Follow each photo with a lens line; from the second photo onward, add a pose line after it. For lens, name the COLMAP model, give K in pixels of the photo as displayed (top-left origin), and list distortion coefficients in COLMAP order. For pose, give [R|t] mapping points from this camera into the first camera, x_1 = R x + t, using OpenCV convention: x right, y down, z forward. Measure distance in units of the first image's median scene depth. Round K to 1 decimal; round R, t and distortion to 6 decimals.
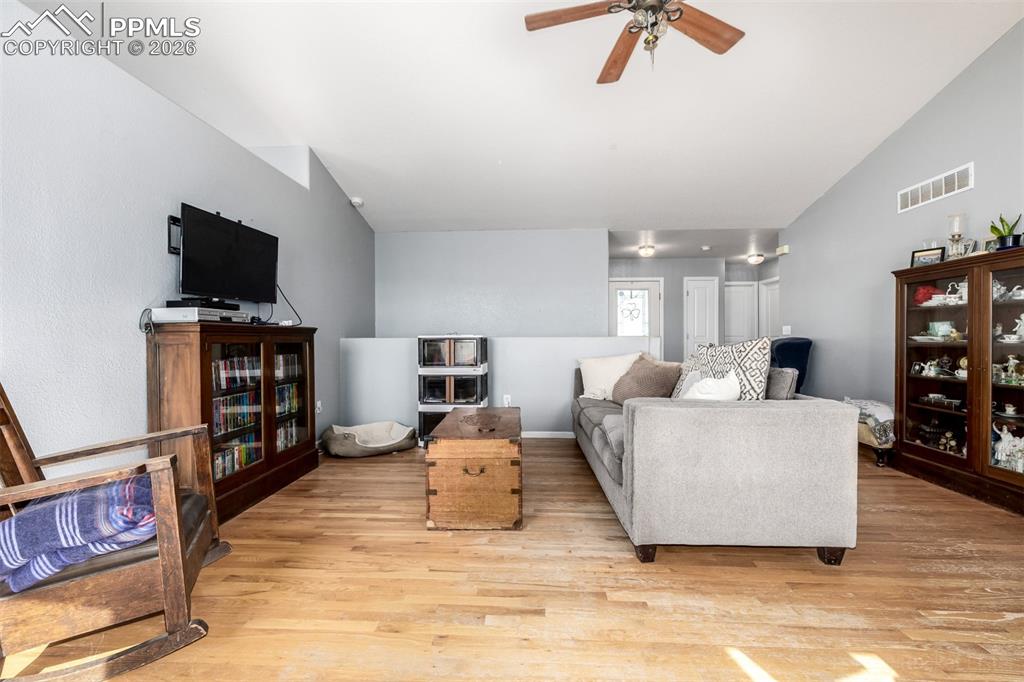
lens RADIAL K [[435.9, 0, 512.7], [0, 435.9, 341.6], [0, 0, 1]] dist [0.001286, 0.000451]
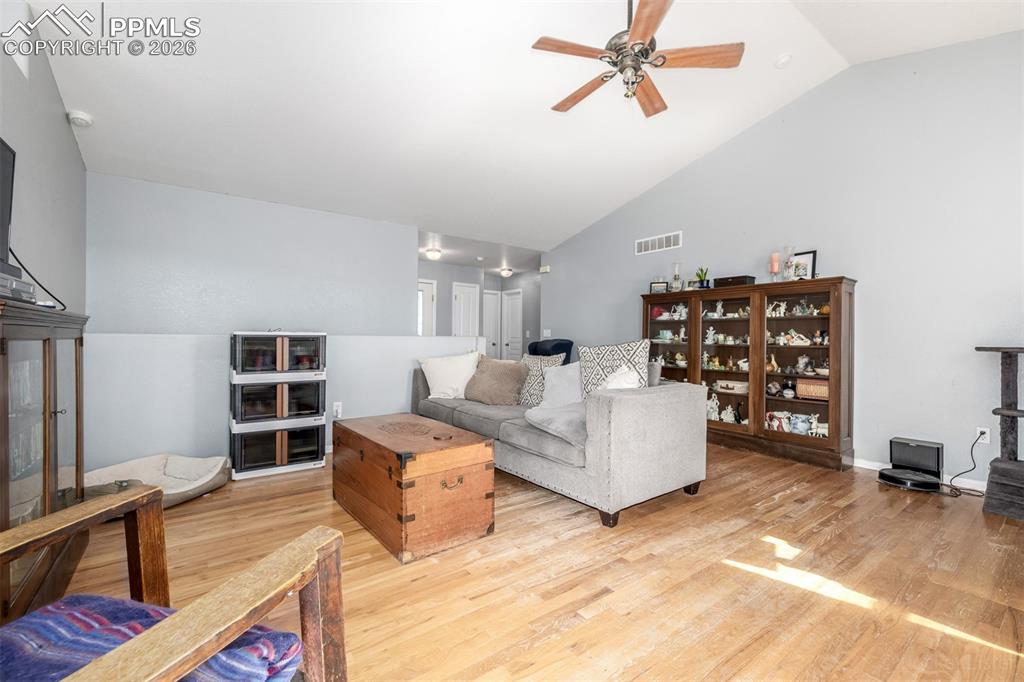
lens RADIAL K [[435.9, 0, 514.0], [0, 435.9, 339.9], [0, 0, 1]] dist [0.001286, 0.000451]
pose [[0.767451, 0.009192, 0.641042, -0.436407], [-0.007915, 0.999957, -0.004863, 0.000737], [-0.641059, -0.001342, 0.767490, 0.166044]]
